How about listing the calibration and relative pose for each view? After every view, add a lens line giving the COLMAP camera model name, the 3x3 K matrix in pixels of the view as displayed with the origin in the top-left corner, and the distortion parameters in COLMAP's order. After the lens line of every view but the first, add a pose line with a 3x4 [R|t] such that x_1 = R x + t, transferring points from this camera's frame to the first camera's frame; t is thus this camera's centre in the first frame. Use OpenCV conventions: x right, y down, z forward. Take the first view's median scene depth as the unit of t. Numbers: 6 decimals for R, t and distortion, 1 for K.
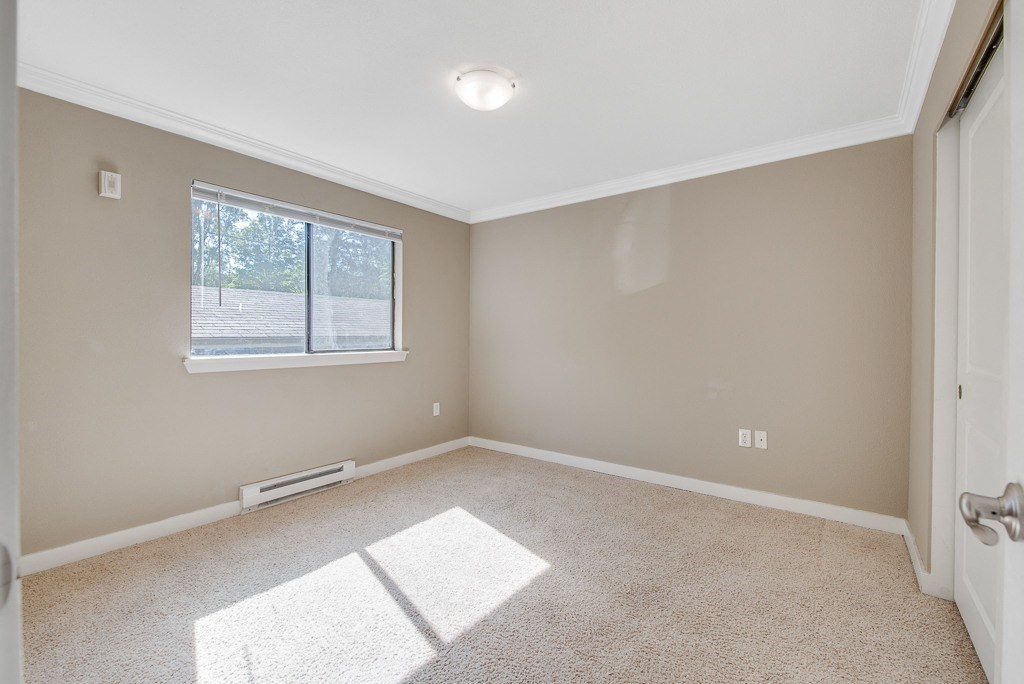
lens RADIAL K [[431.7, 0, 510.5], [0, 431.7, 340.2], [0, 0, 1]] dist [0.011019, -0.006442]
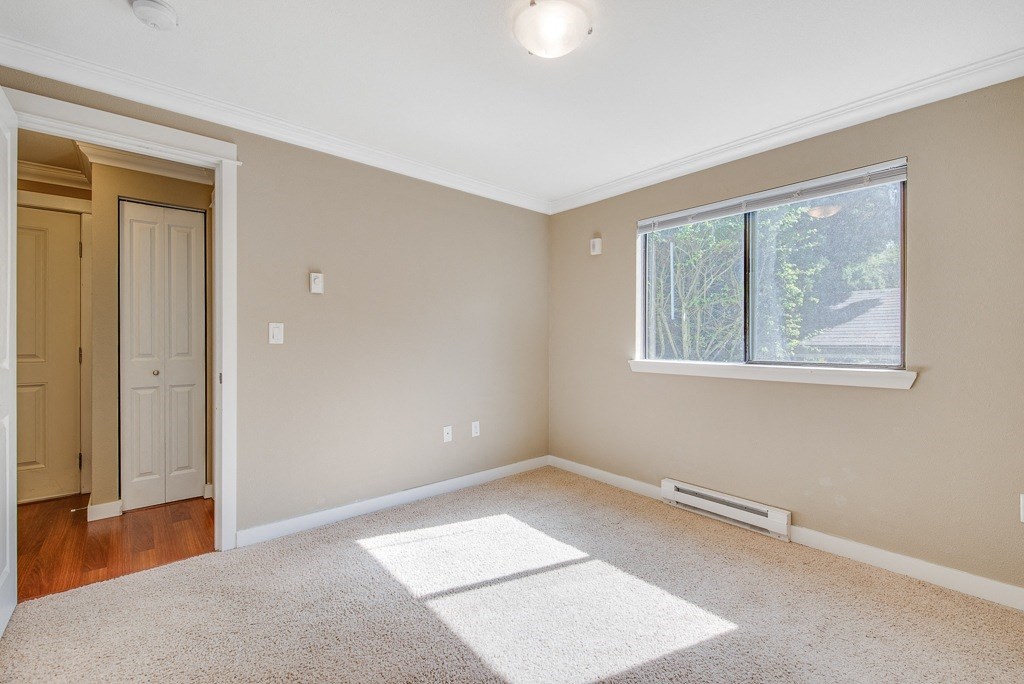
lens RADIAL K [[431.7, 0, 510.5], [0, 431.7, 340.2], [0, 0, 1]] dist [0.011019, -0.006442]
pose [[-0.198841, 0.001601, -0.980030, 0.515670], [-0.013276, 0.999903, 0.004327, -0.014983], [0.979942, 0.013871, -0.198801, 0.771353]]
